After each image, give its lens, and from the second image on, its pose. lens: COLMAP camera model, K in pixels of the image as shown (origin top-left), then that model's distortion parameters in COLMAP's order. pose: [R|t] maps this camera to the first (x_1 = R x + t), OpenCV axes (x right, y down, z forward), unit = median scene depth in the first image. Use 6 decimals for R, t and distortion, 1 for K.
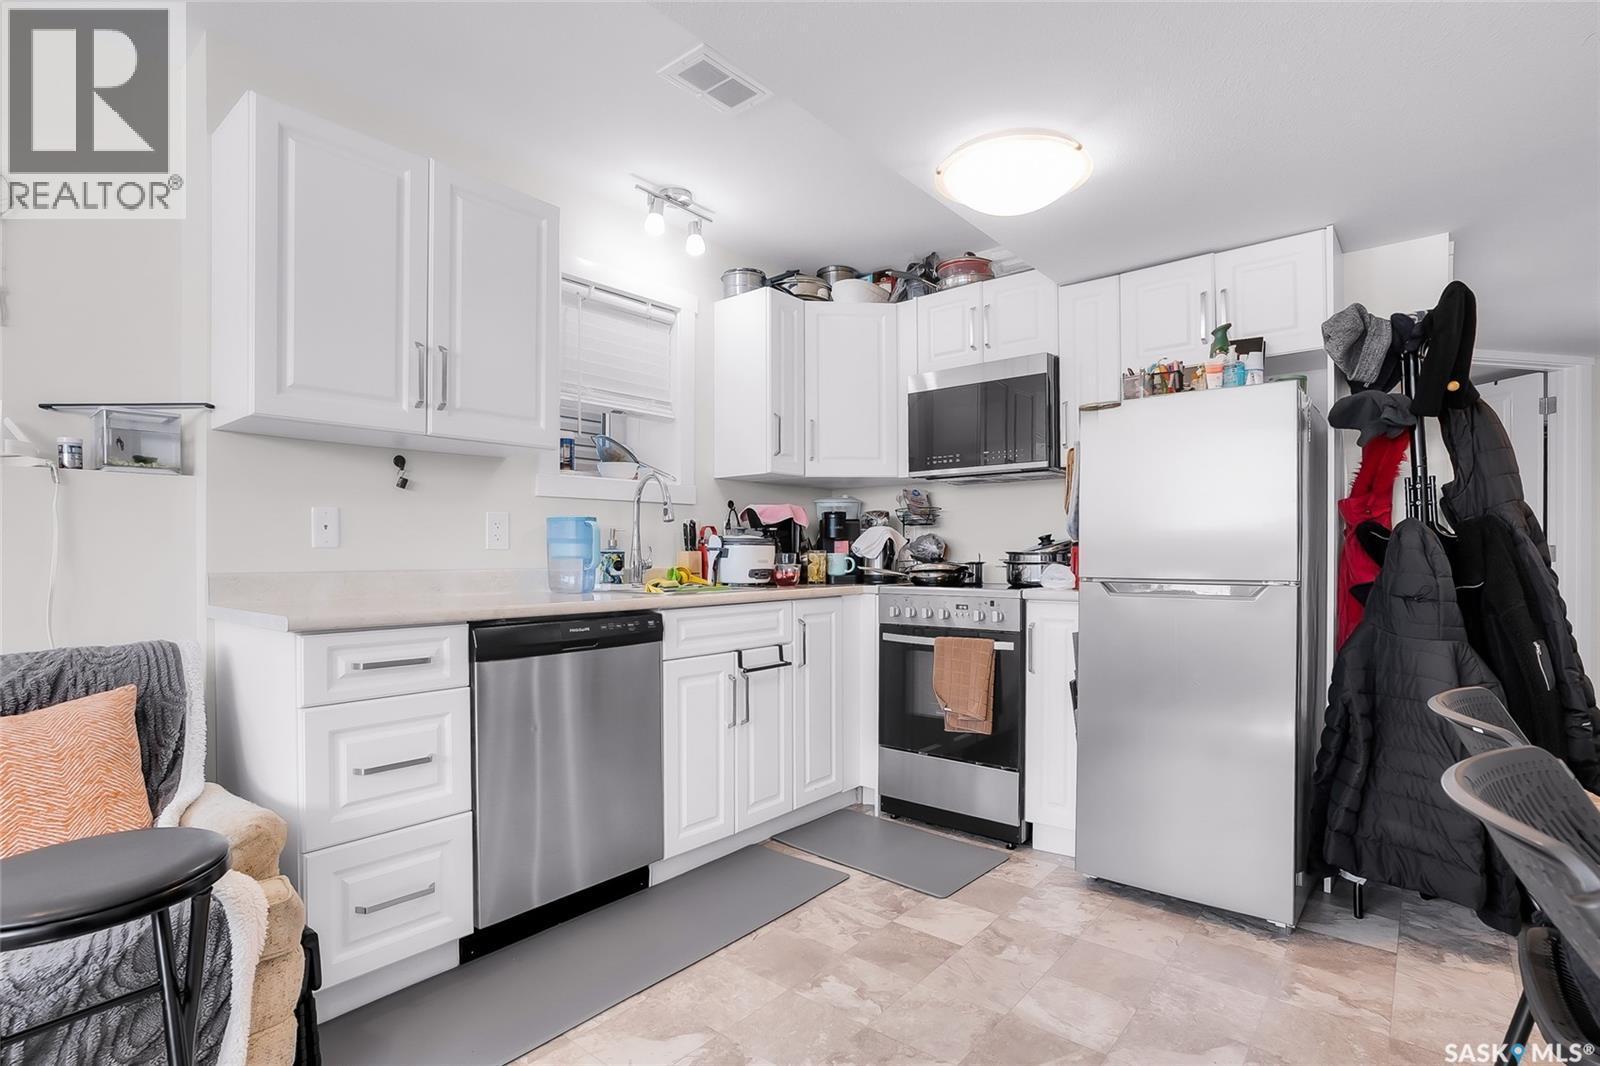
lens RADIAL K [[798.0, 0, 806.0], [0, 798.0, 564.1], [0, 0, 1]] dist [-0.052396, 0.030285]
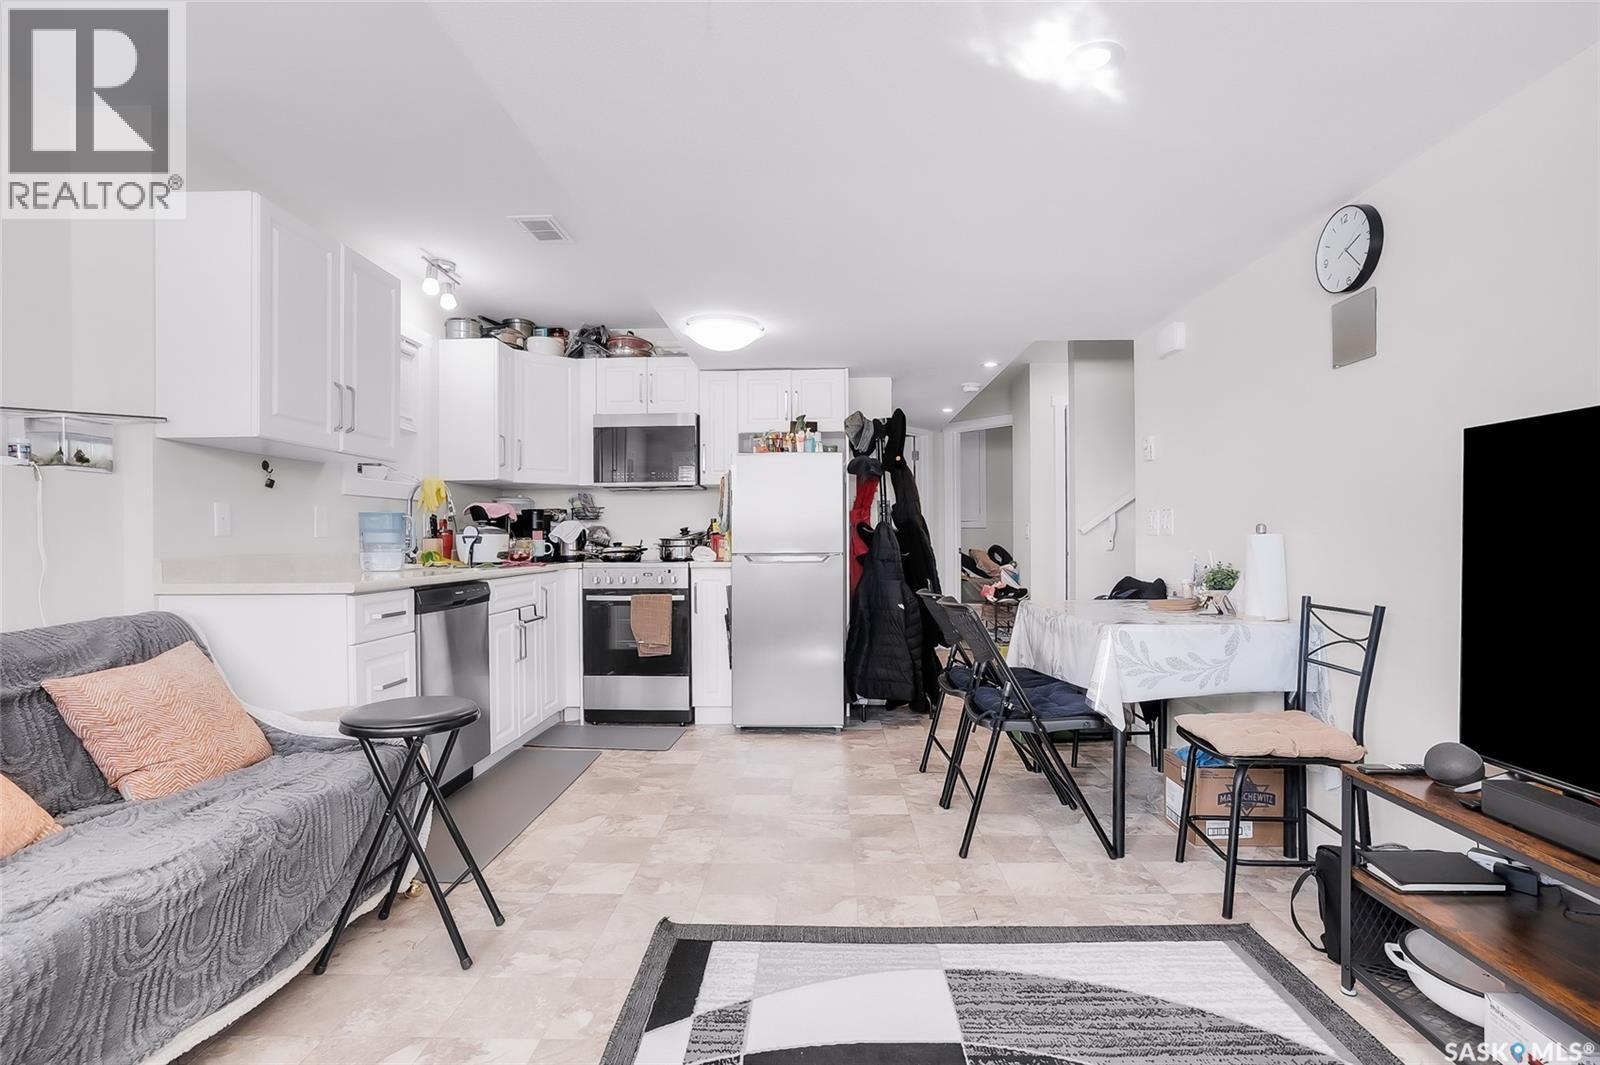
lens RADIAL K [[798.0, 0, 806.0], [0, 798.0, 563.6], [0, 0, 1]] dist [-0.052396, 0.030285]
pose [[0.791023, -0.020745, 0.611435, -0.518257], [0.011302, 0.999750, 0.019298, 0.006743], [-0.611682, -0.008355, 0.791060, -0.412785]]
